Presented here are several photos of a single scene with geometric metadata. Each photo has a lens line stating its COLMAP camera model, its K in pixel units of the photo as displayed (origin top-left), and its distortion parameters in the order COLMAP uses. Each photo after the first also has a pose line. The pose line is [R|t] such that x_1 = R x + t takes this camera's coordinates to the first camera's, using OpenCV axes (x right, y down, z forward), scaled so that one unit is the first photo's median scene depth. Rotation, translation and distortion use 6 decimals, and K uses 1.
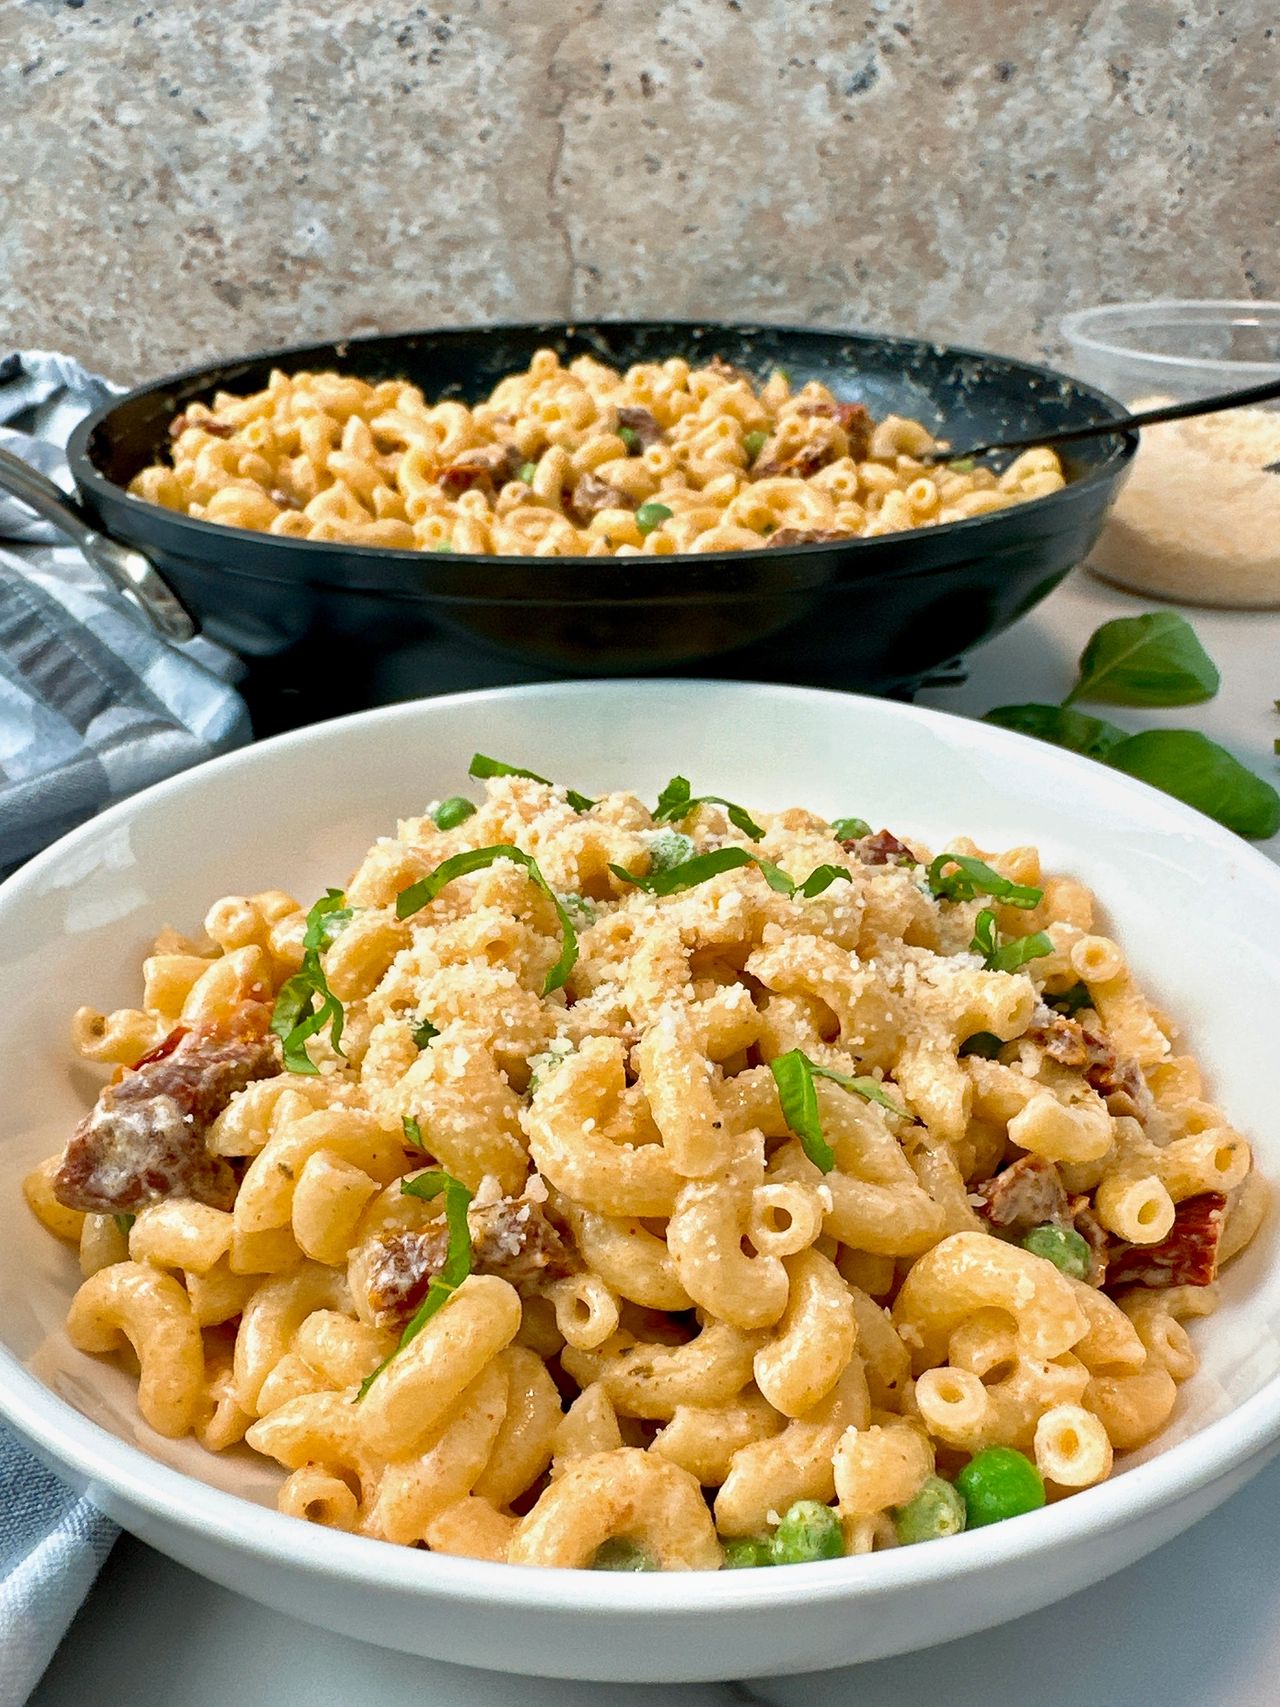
lens RADIAL K [[1431.4, 0, 651.5], [0, 1431.4, 853.3], [0, 0, 1]] dist [-0.003364, 0.007692]
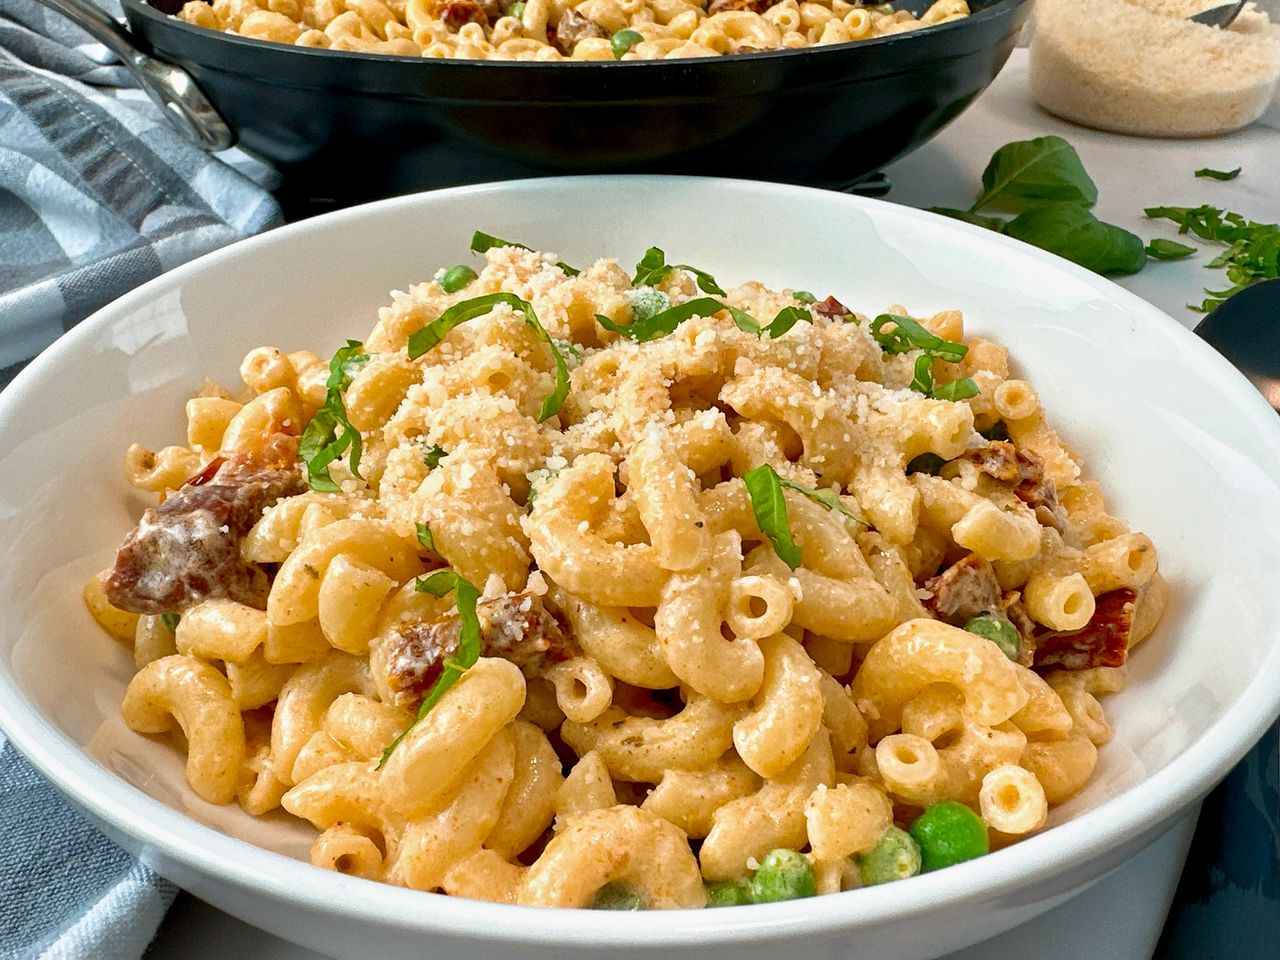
lens RADIAL K [[1101.6, 0, 640.0], [0, 1101.6, 480.0], [0, 0, 1]] dist [-0.000867, -0.001265]
pose [[0.999762, -0.006535, 0.020809, -0.016172], [0.004659, 0.996026, 0.088945, 0.071570], [-0.021308, -0.088827, 0.995819, 0.137622]]
